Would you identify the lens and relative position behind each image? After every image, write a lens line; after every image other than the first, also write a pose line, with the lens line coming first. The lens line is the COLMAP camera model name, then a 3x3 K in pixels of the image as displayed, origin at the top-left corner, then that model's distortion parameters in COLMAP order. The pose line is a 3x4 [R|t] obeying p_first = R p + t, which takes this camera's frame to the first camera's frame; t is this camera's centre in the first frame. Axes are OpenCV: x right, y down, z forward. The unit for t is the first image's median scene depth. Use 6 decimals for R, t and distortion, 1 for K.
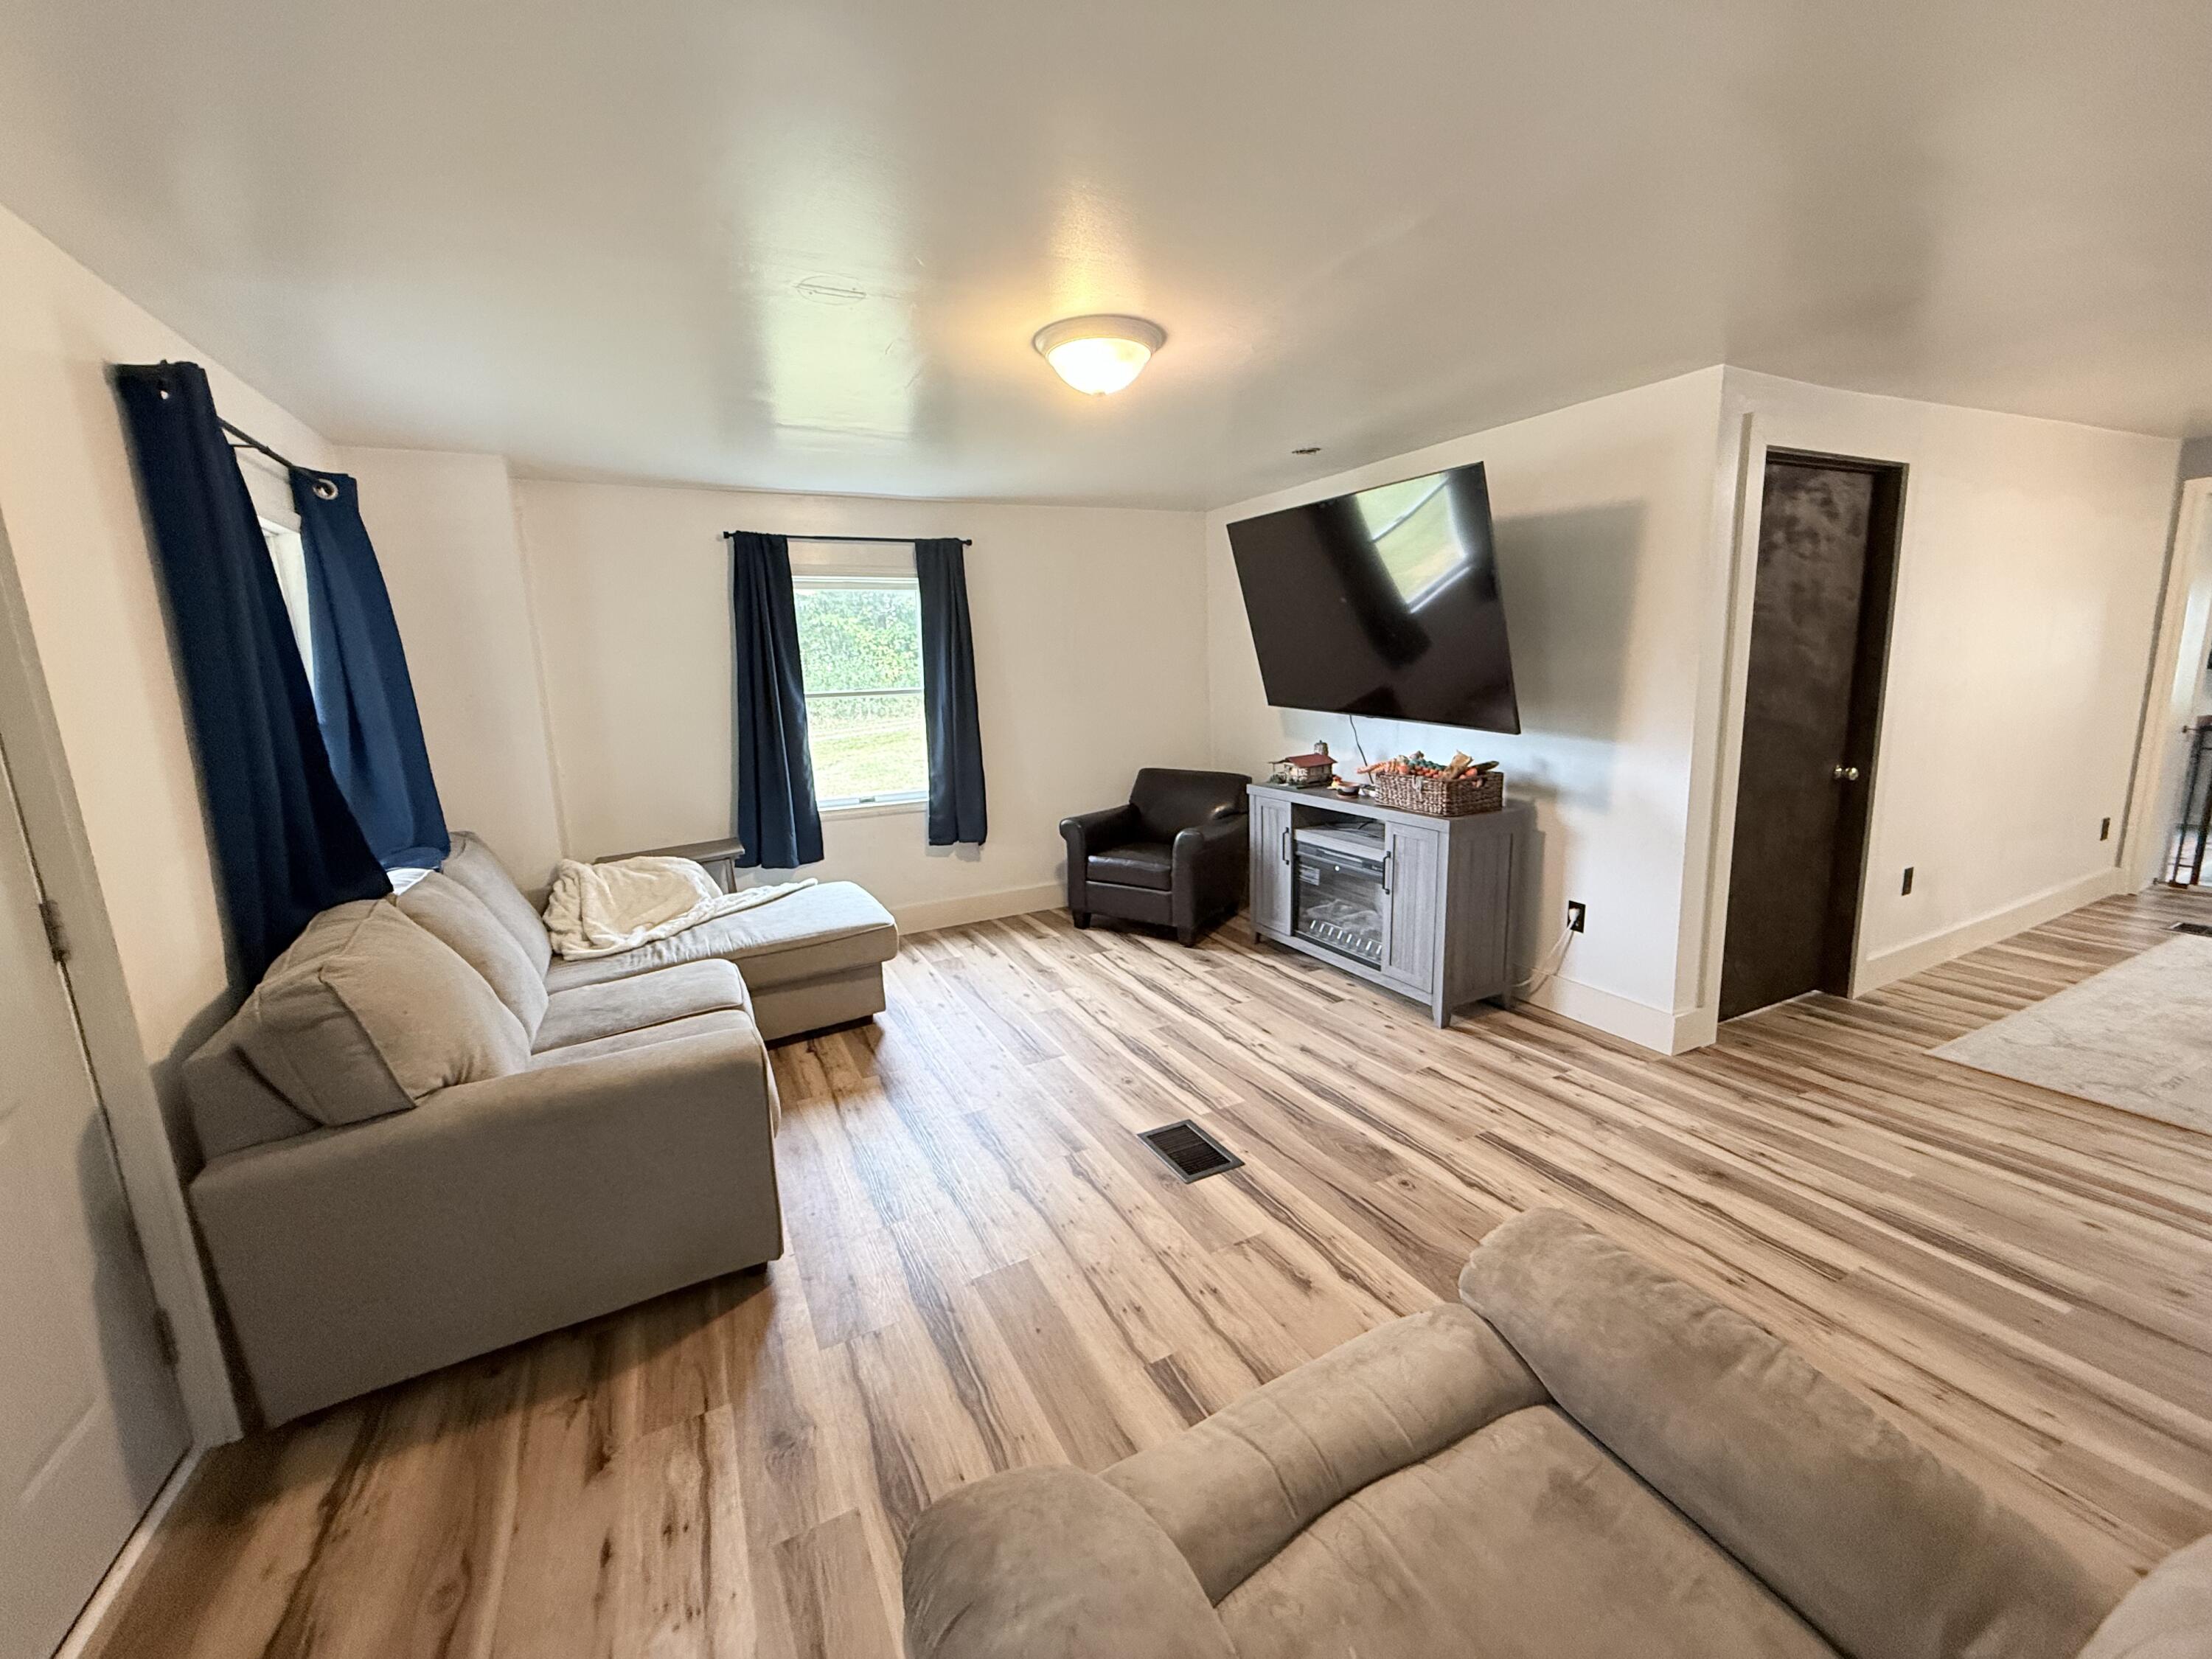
lens RADIAL K [[873.0, 0, 1106.0], [0, 873.0, 829.5], [0, 0, 1]] dist [-0.000276, 0.000280]
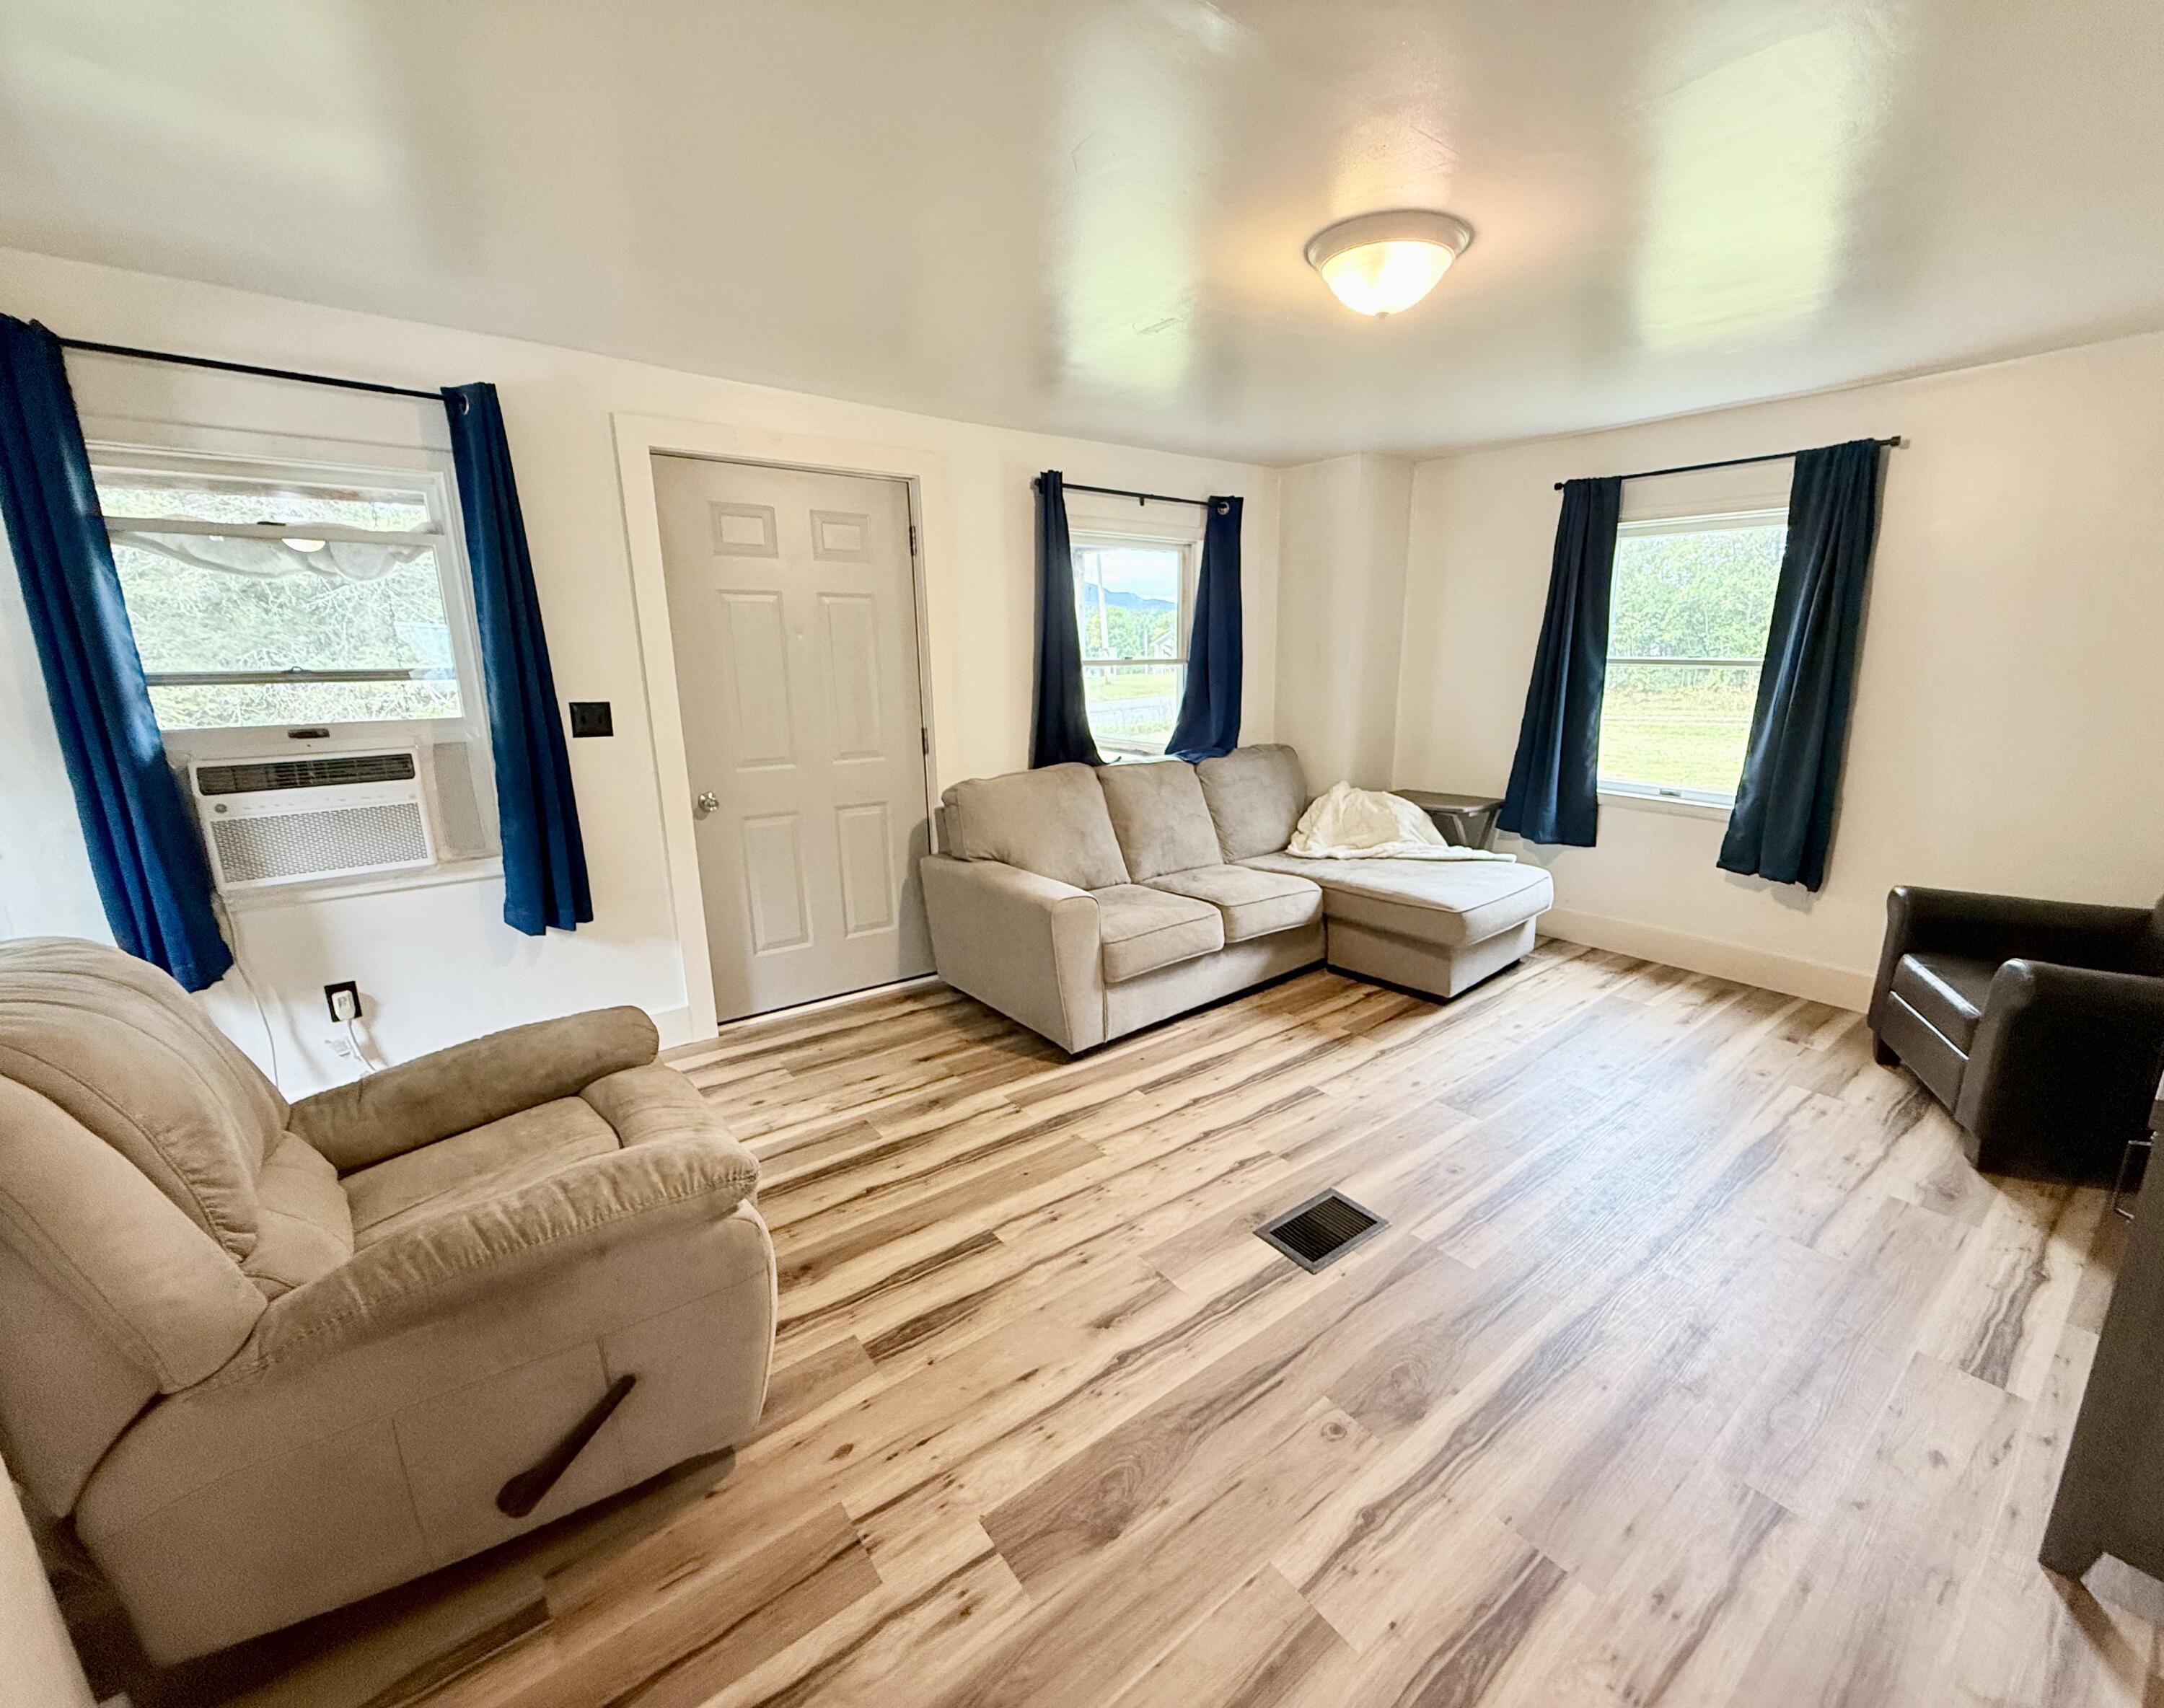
lens RADIAL K [[906.2, 0, 1140.2], [0, 906.2, 855.1], [0, 0, 1]] dist [-0.001369, -0.000195]
pose [[0.207224, 0.264196, -0.941944, 0.604396], [-0.177848, 0.956974, 0.229285, -0.115554], [0.961992, 0.120009, 0.245294, 0.434483]]
